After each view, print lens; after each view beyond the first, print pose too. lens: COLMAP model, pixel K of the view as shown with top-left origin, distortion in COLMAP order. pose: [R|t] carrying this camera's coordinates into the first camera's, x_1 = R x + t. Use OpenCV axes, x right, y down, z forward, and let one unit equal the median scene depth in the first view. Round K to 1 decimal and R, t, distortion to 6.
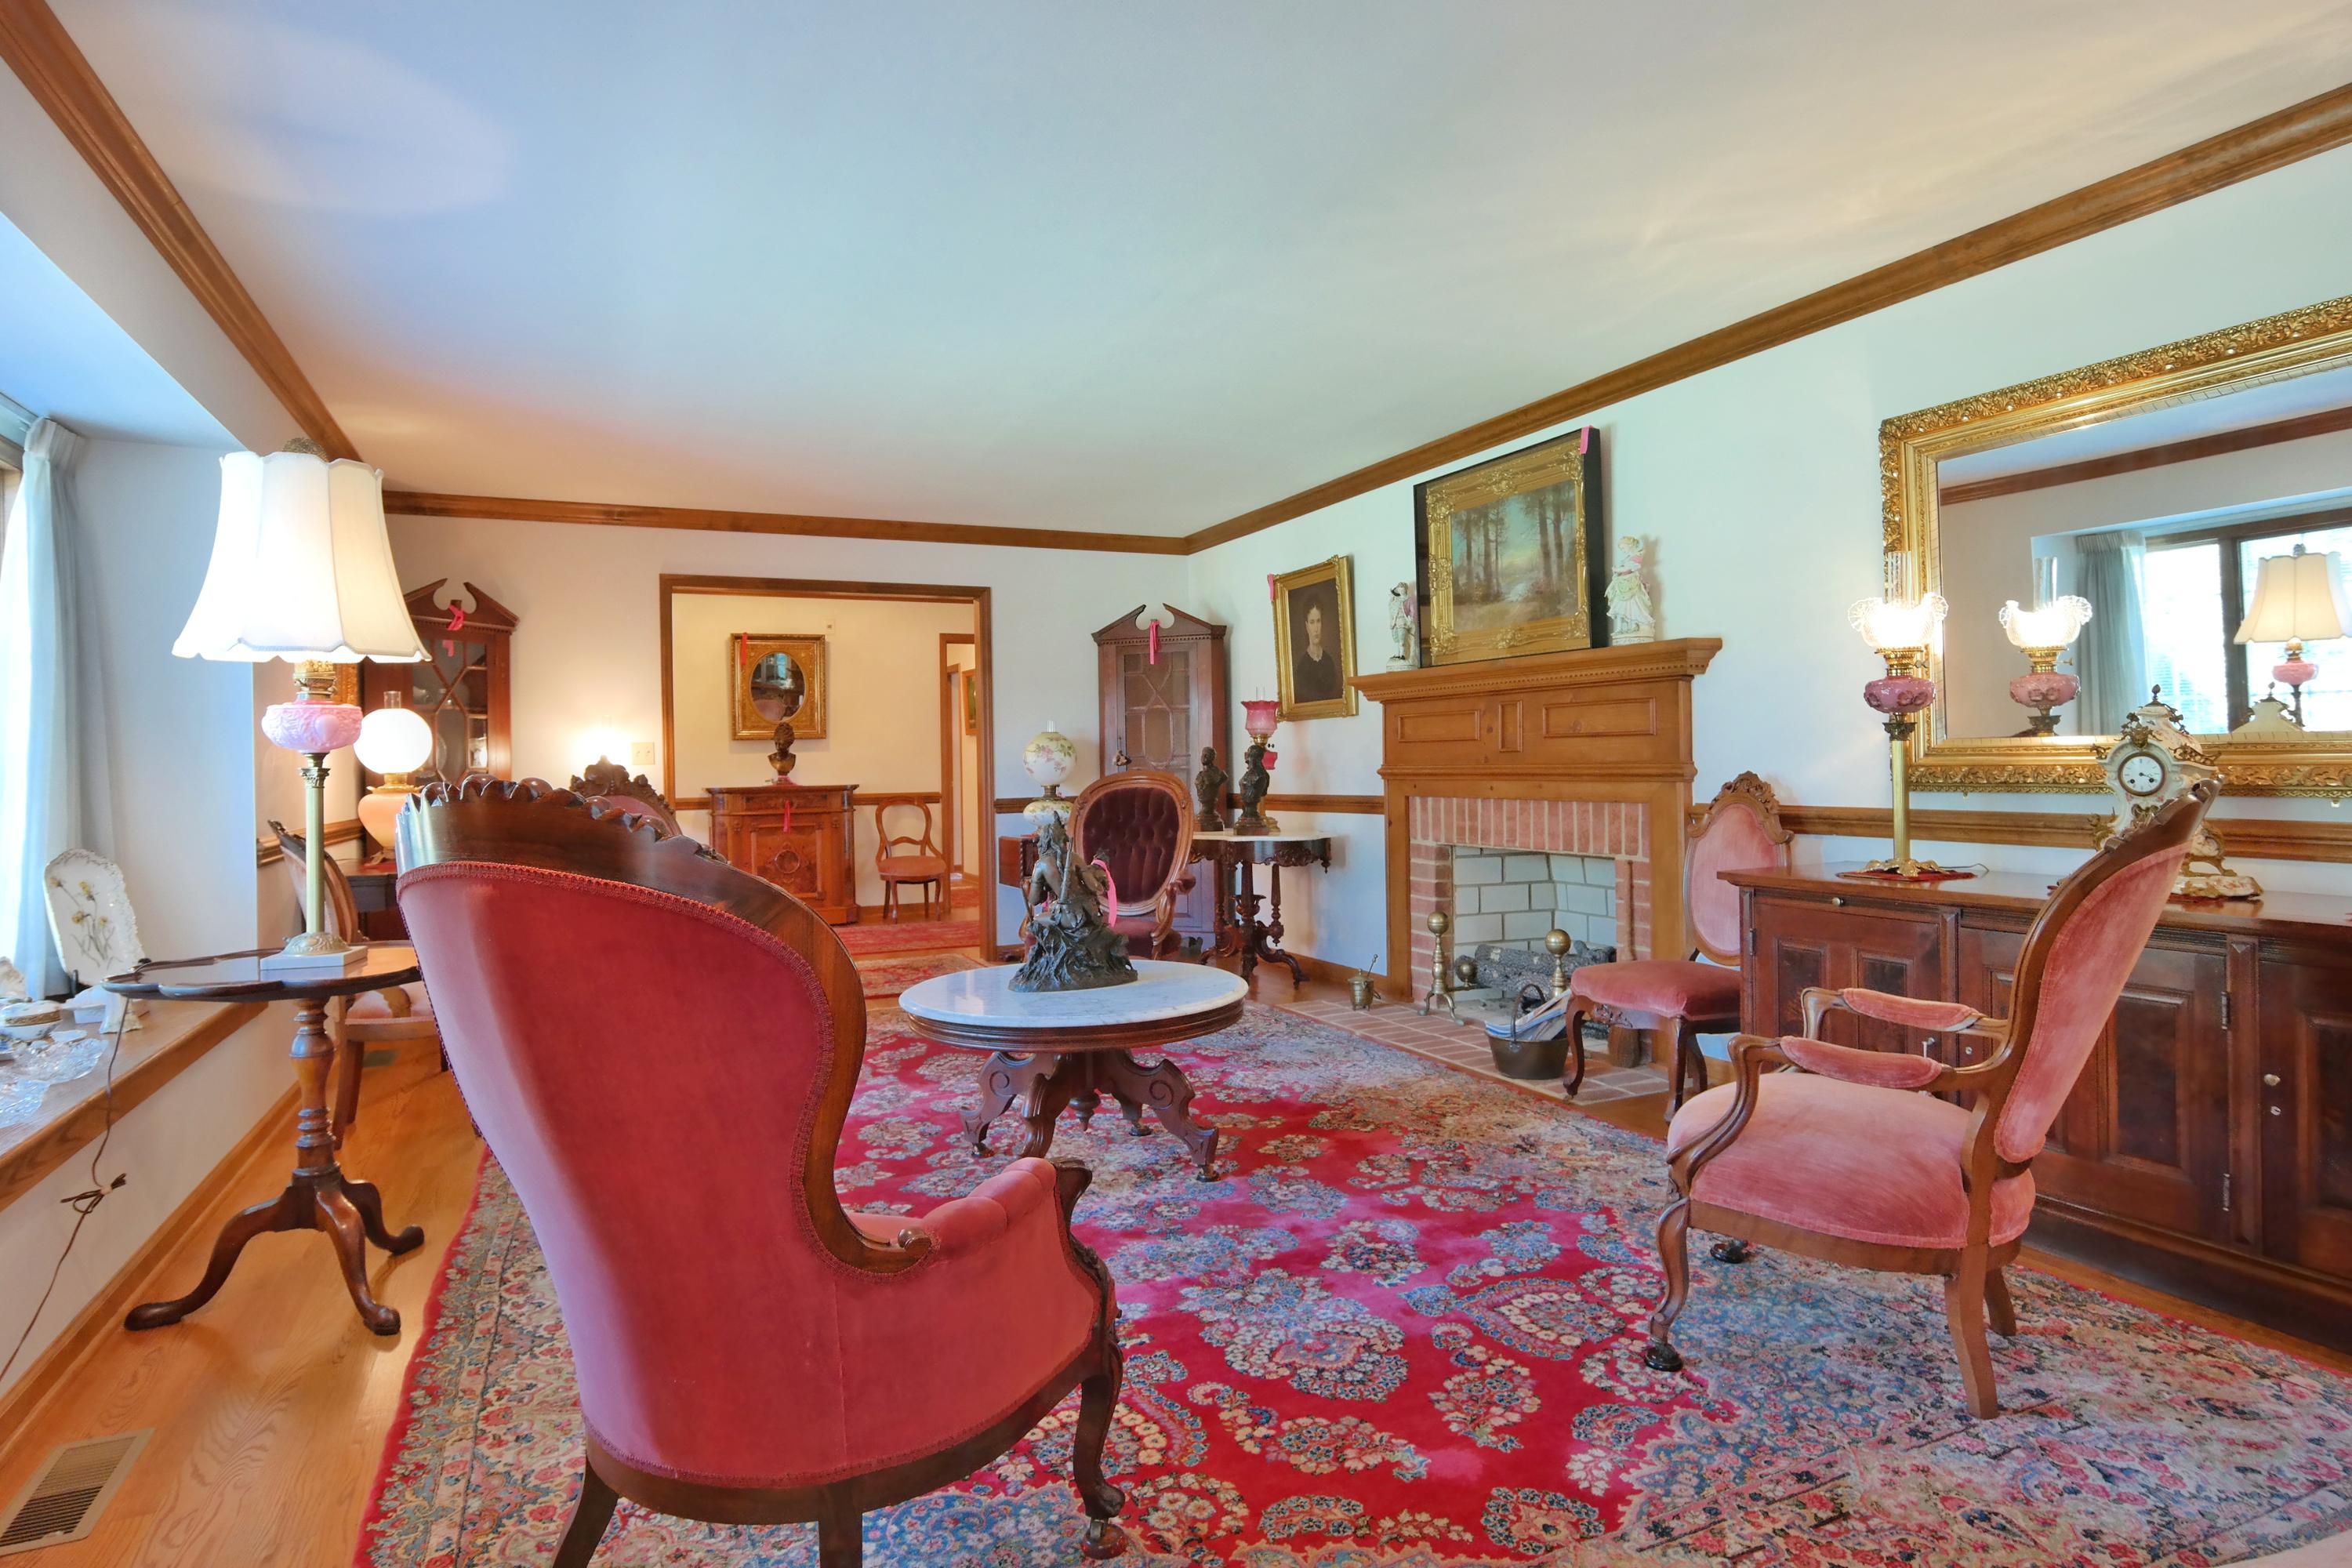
lens RADIAL K [[1272.4, 0, 1176.0], [0, 1272.4, 784.0], [0, 0, 1]] dist [-0.002005, -0.000083]
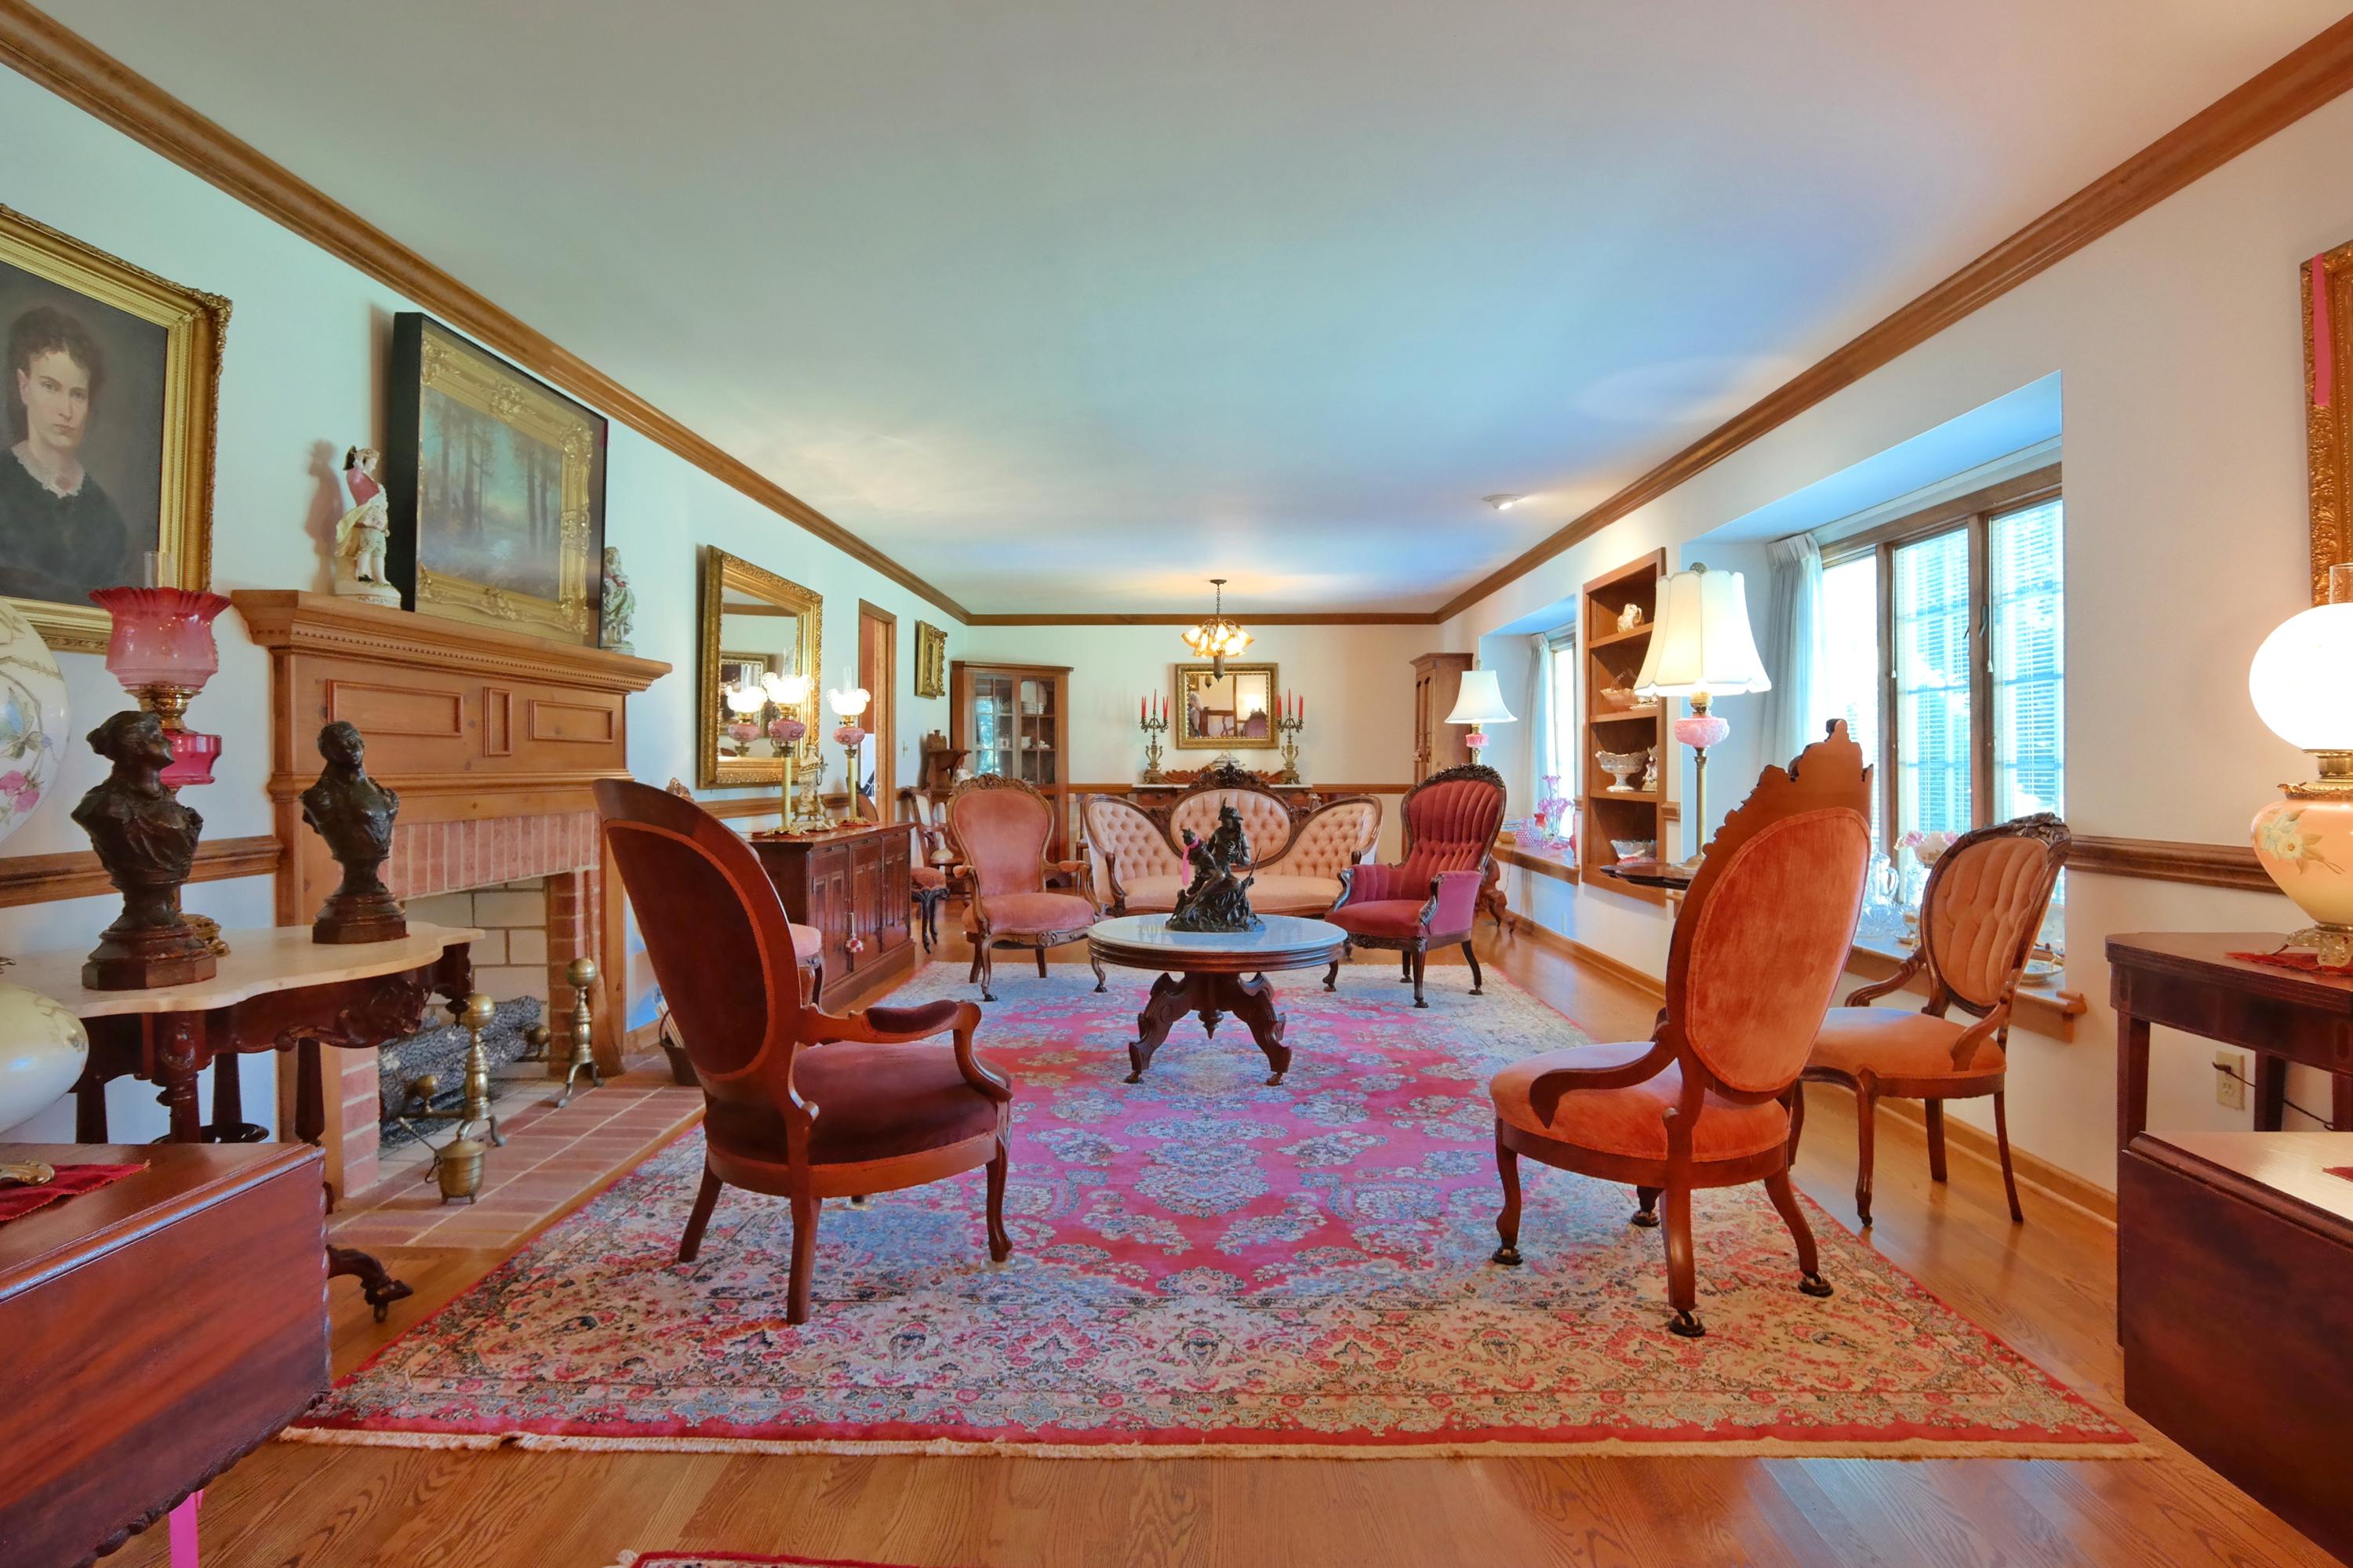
lens RADIAL K [[1388.3, 0, 1175.5], [0, 1388.3, 761.5], [0, 0, 1]] dist [-0.025678, 0.000256]
pose [[-0.899936, 0.019970, 0.435564, -0.433602], [0.023691, 0.999714, 0.003112, -0.014139], [-0.435378, 0.013120, -0.900152, 1.483890]]
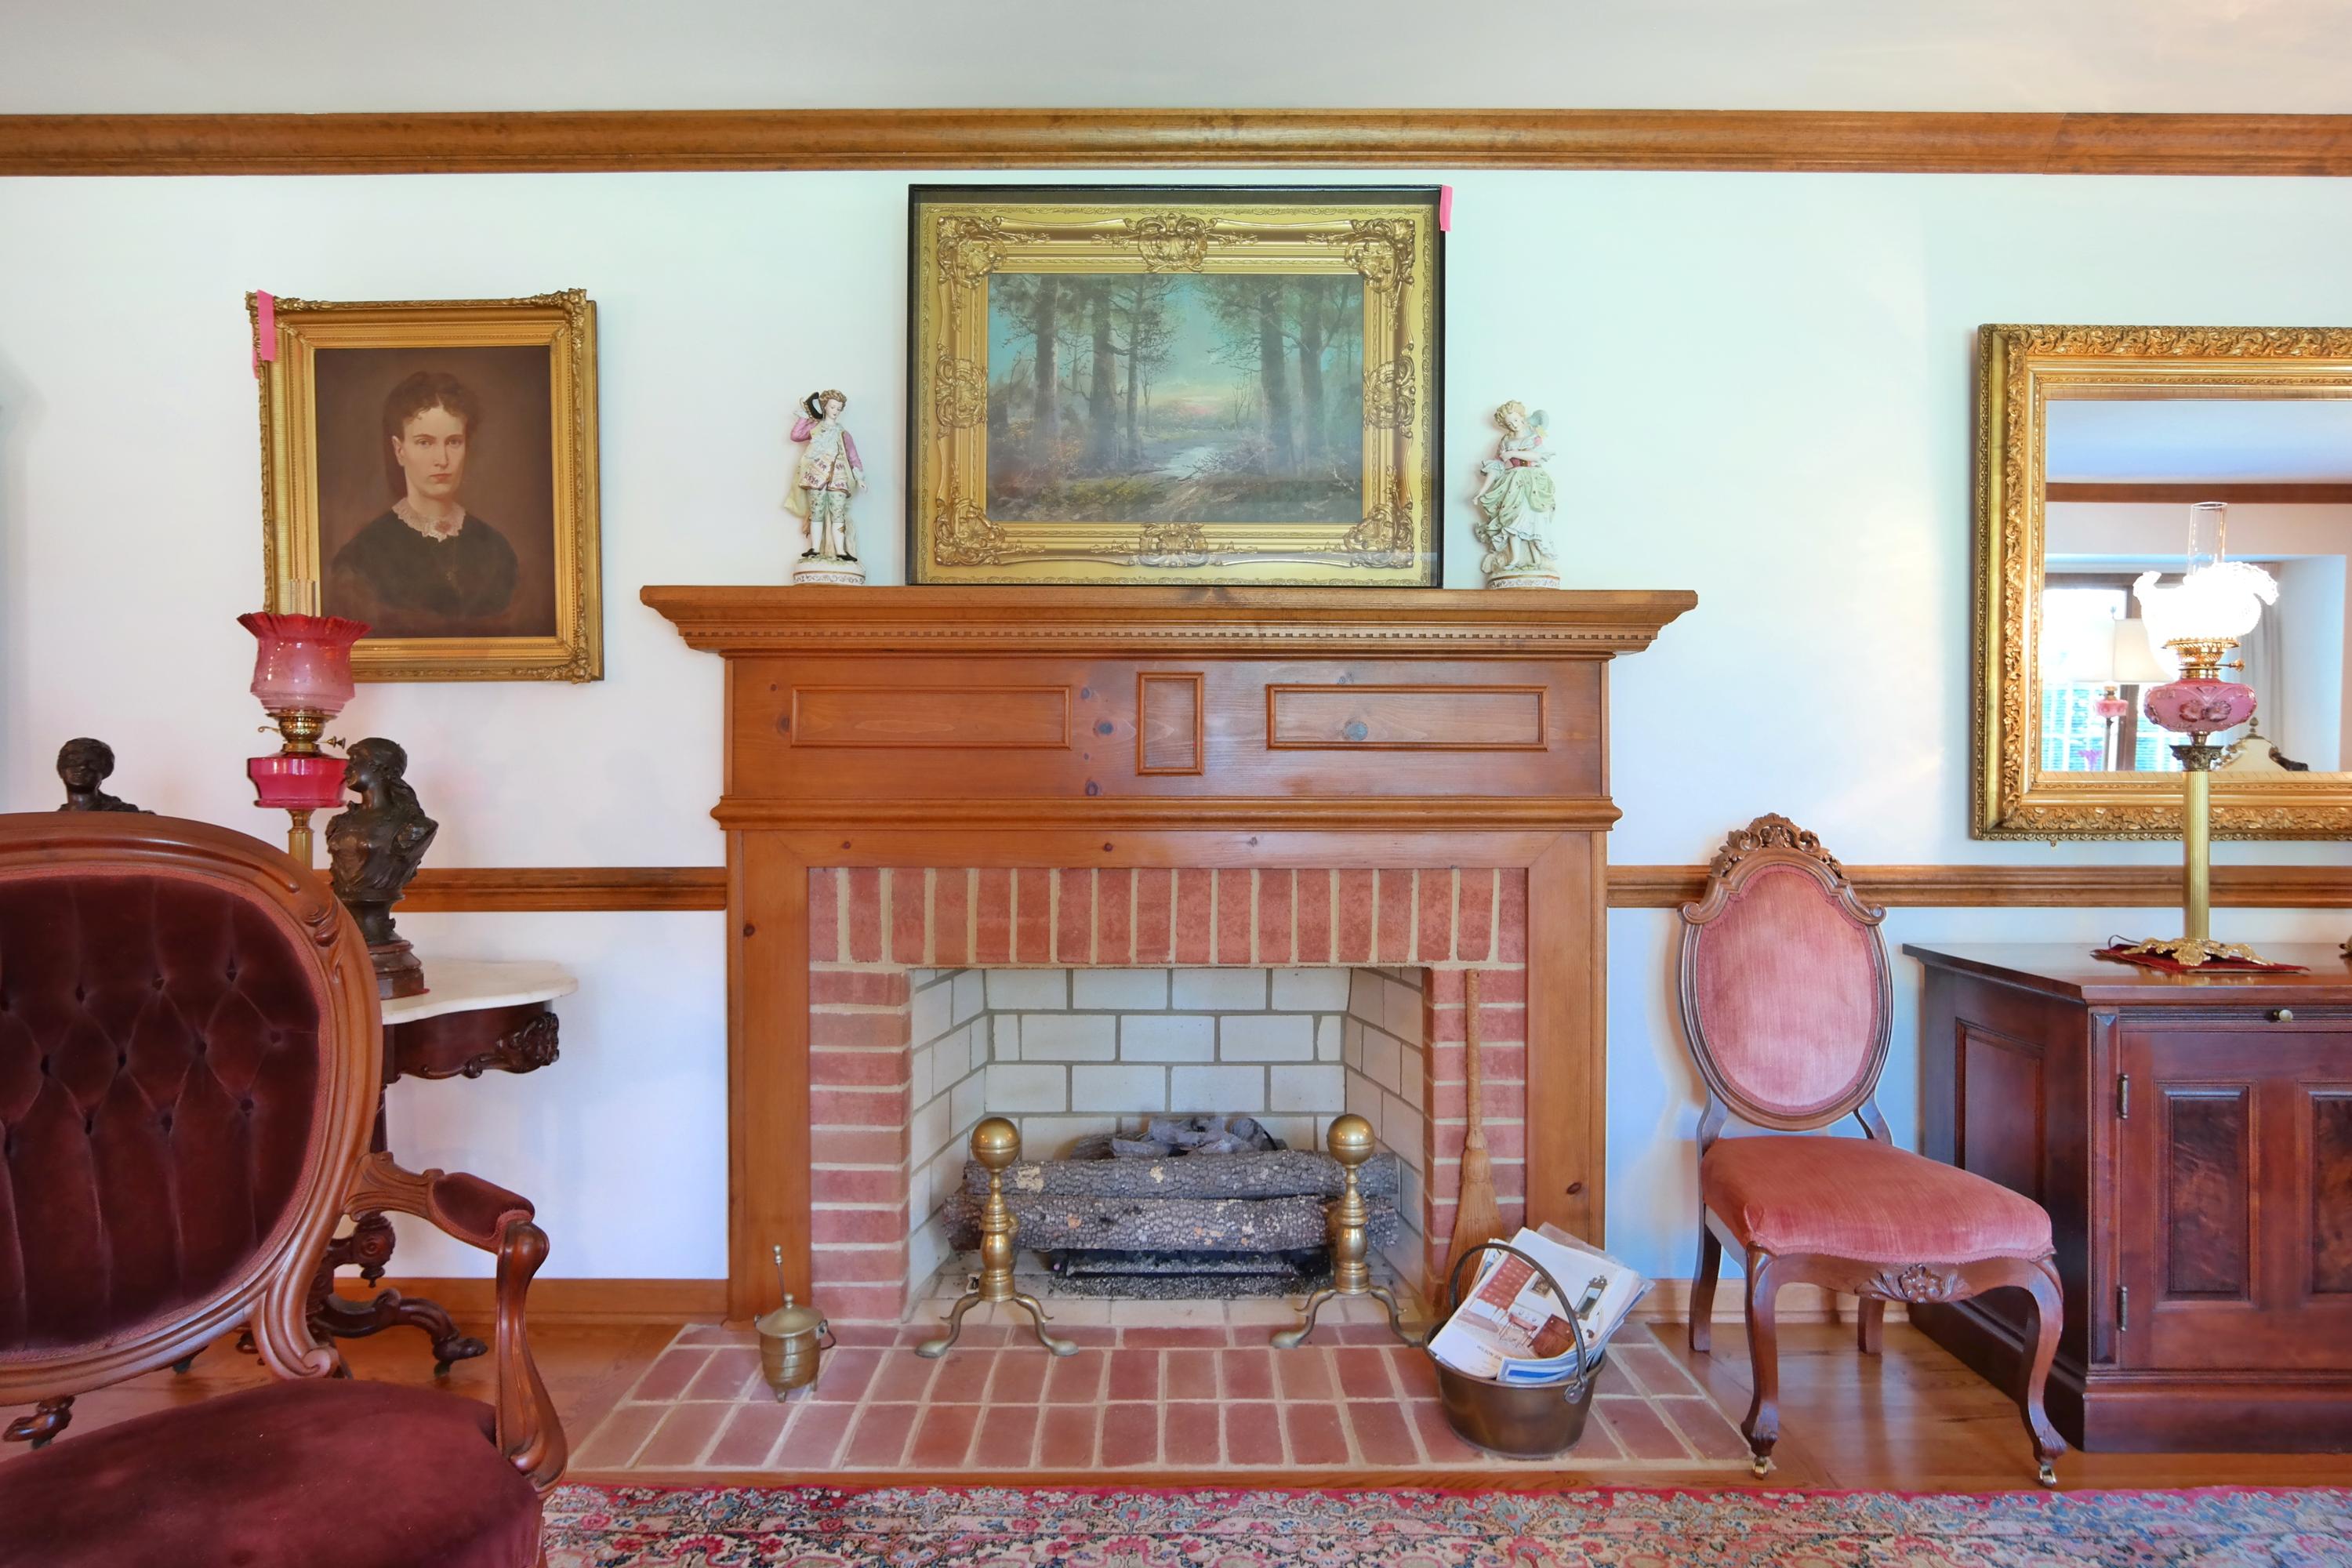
lens RADIAL K [[1387.7, 0, 1175.0], [0, 1387.7, 761.5], [0, 0, 1]] dist [-0.025678, 0.000256]
pose [[0.422318, 0.029984, 0.905952, -0.224402], [0.007479, 0.999303, -0.036560, -0.009660], [-0.906417, 0.022216, 0.421799, 0.737596]]
